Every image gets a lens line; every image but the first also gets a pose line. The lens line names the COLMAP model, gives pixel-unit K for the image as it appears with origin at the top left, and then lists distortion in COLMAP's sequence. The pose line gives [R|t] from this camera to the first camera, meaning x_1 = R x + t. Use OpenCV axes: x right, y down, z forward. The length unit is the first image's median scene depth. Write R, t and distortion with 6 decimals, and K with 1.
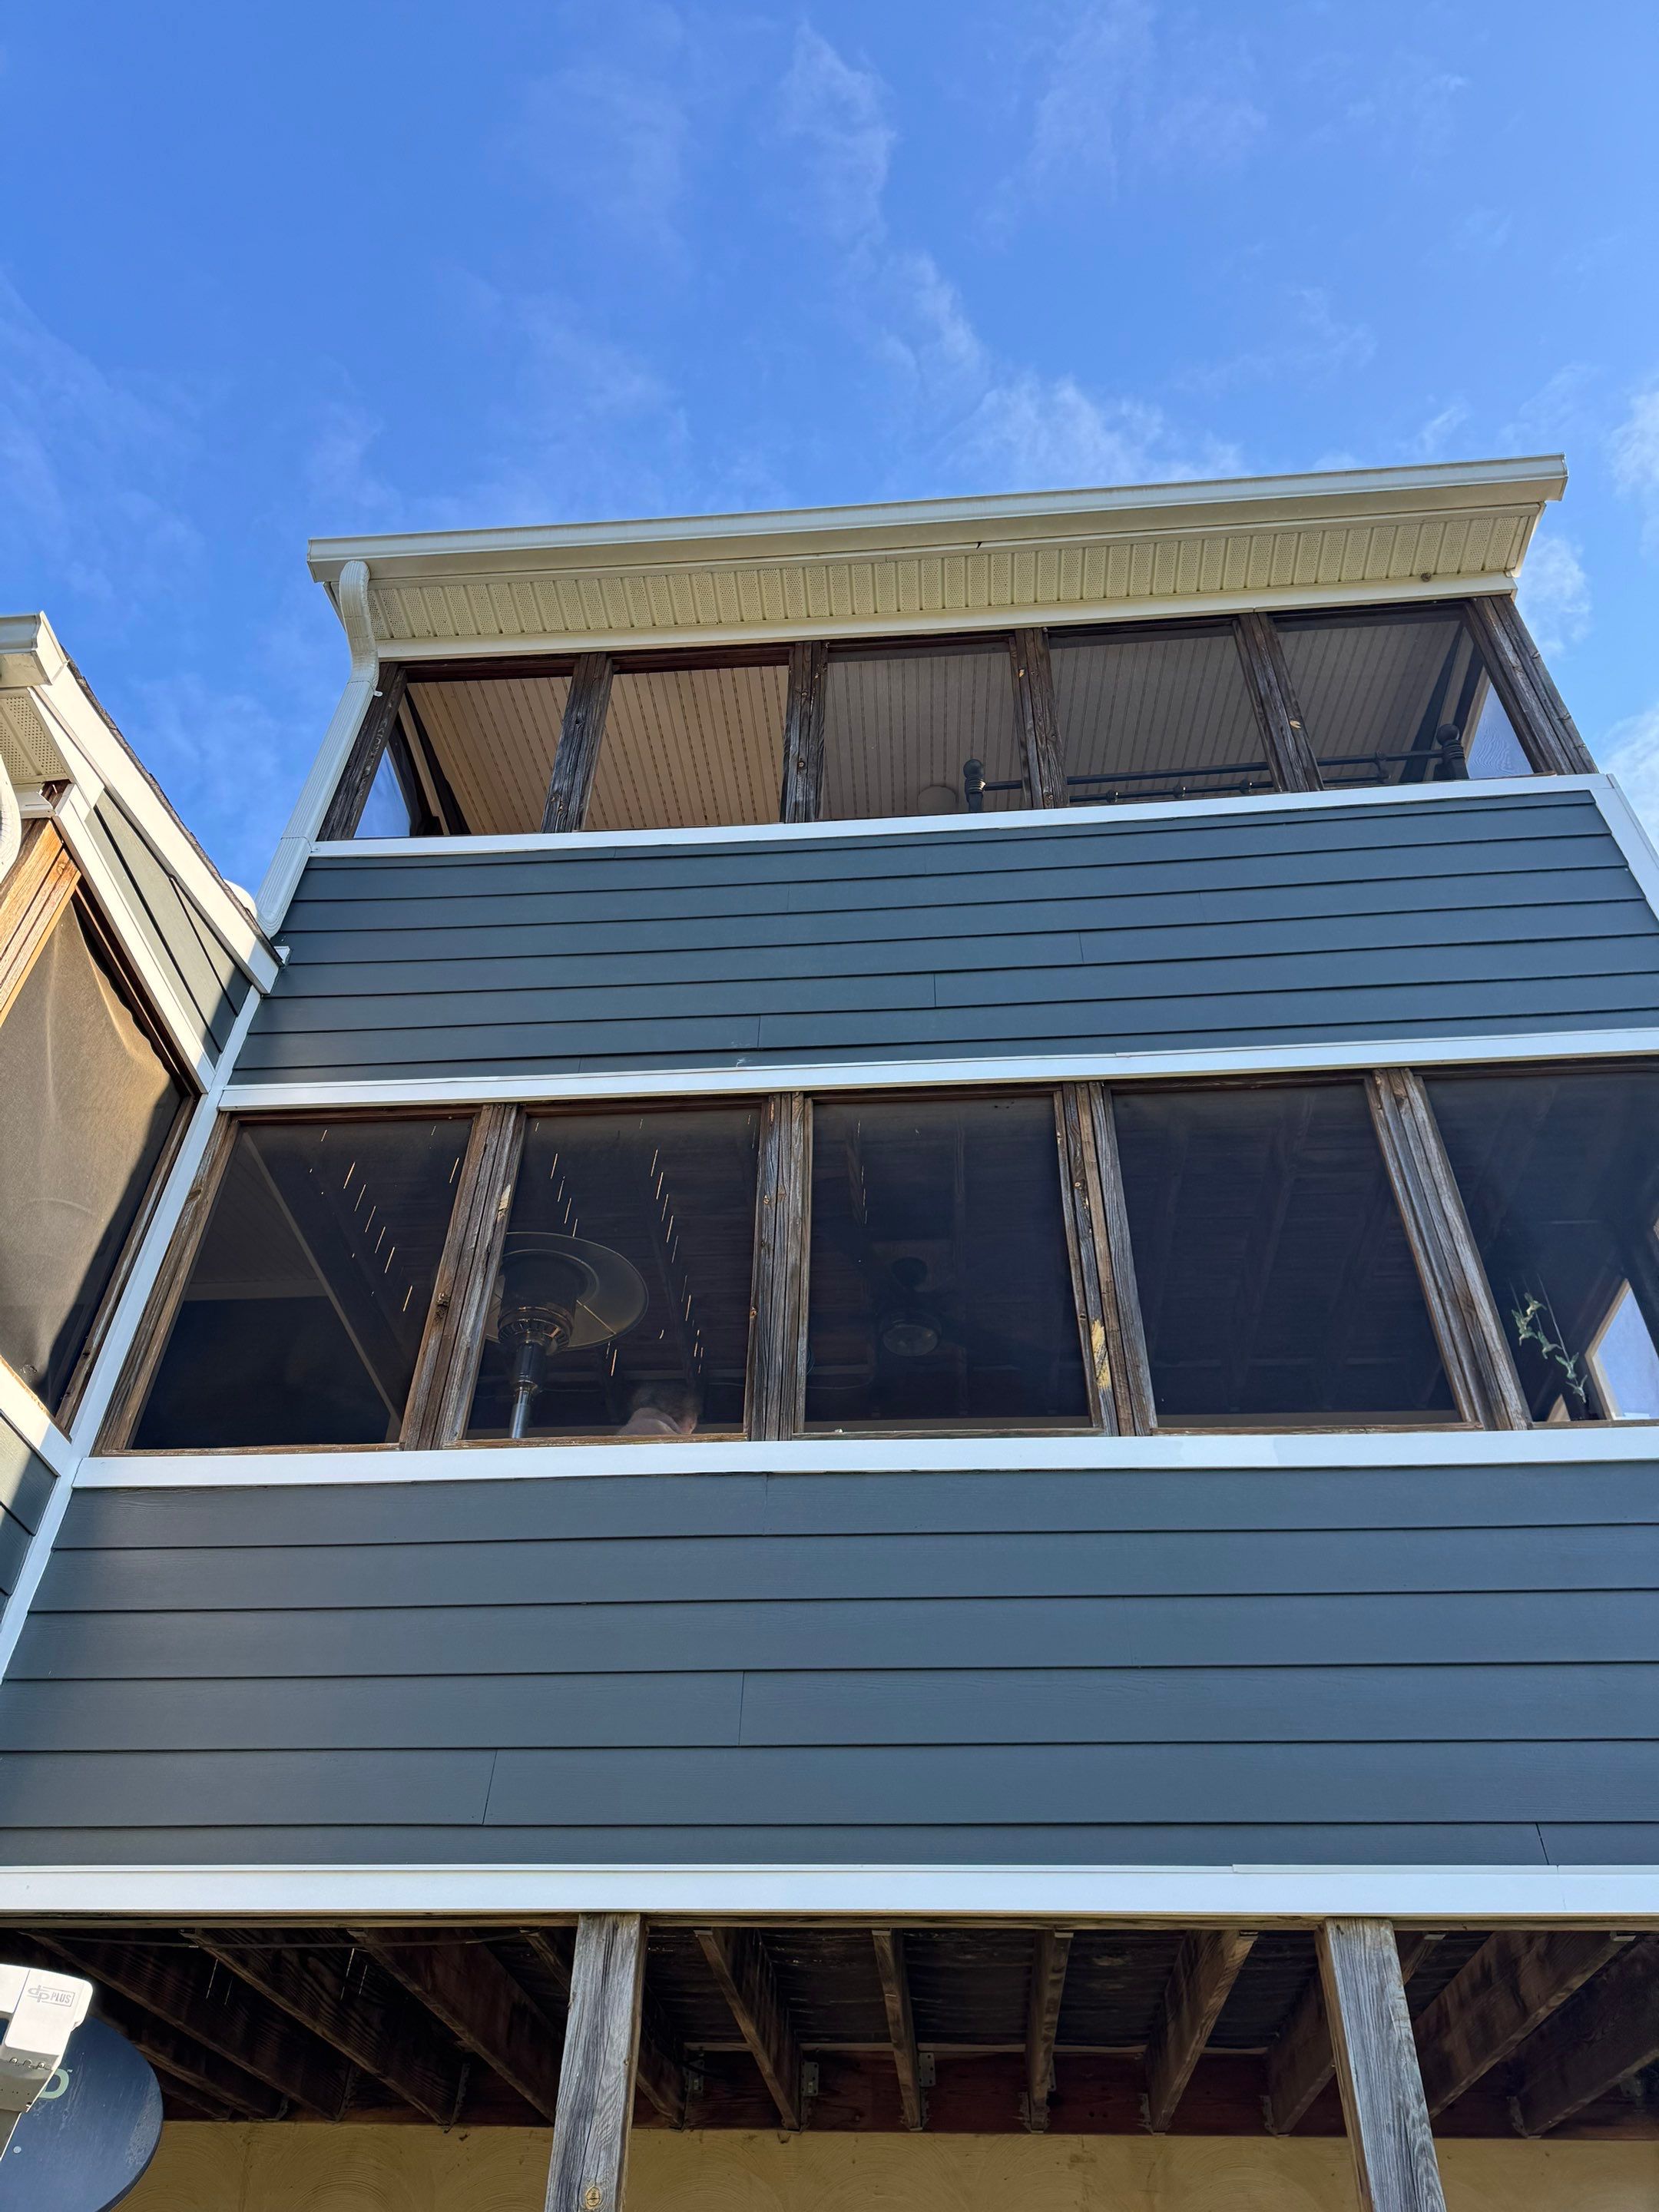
lens RADIAL K [[1531.2, 0, 829.5], [0, 1531.2, 1106.0], [0, 0, 1]] dist [0.071401, -0.065982]
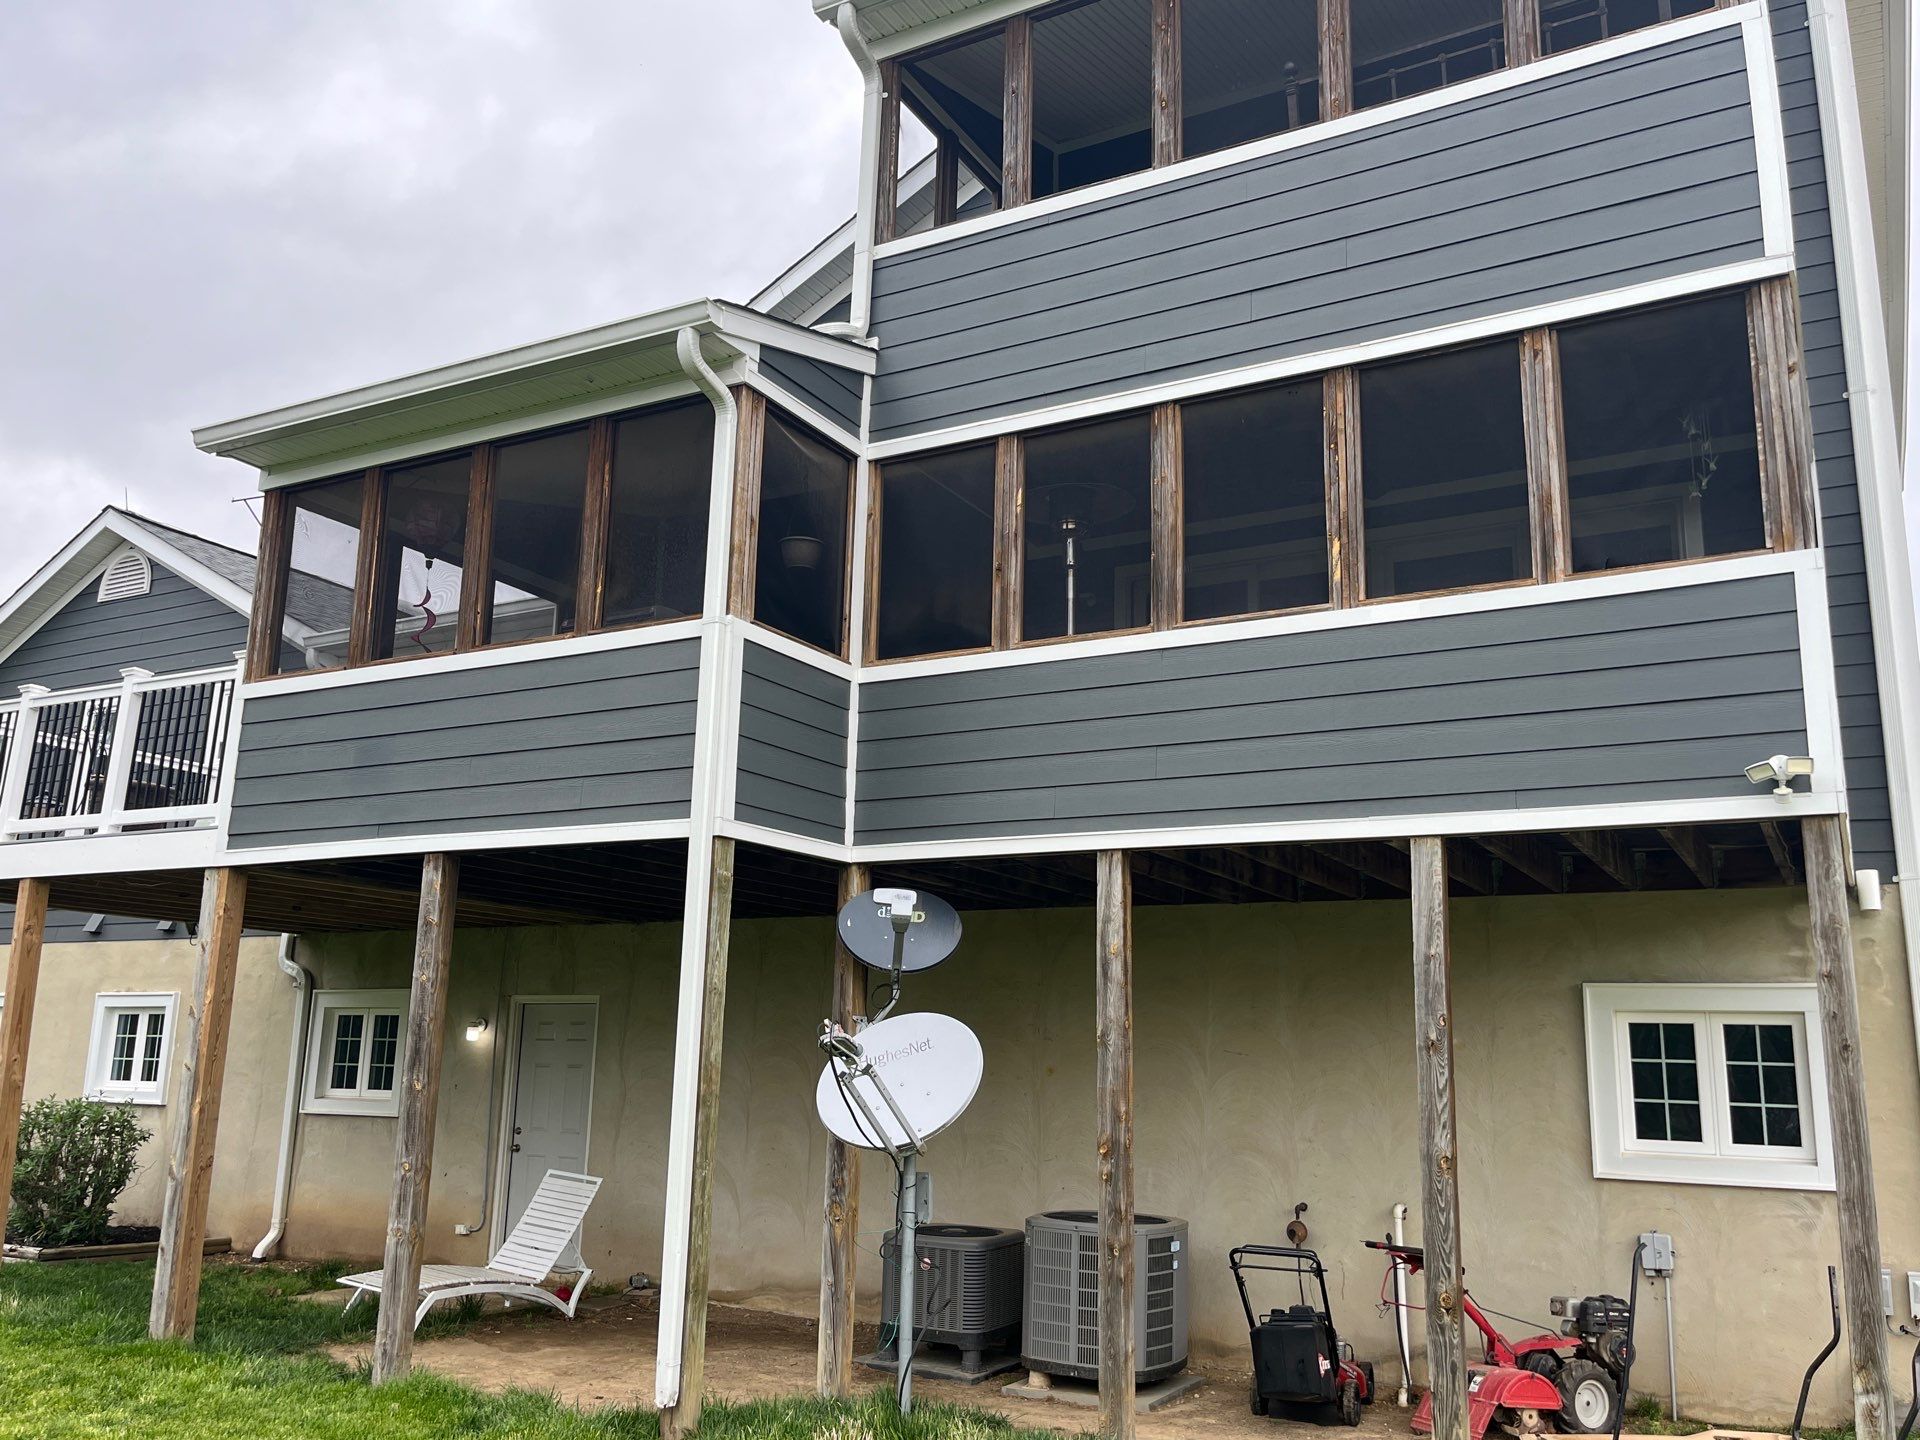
lens RADIAL K [[1559.1, 0, 960.0], [0, 1559.1, 720.0], [0, 0, 1]] dist [0.001253, 0.001308]
pose [[0.906402, -0.086723, -0.413418, 0.496818], [0.274209, 0.865259, 0.419685, -0.542454], [0.321318, -0.493766, 0.808053, -0.682315]]
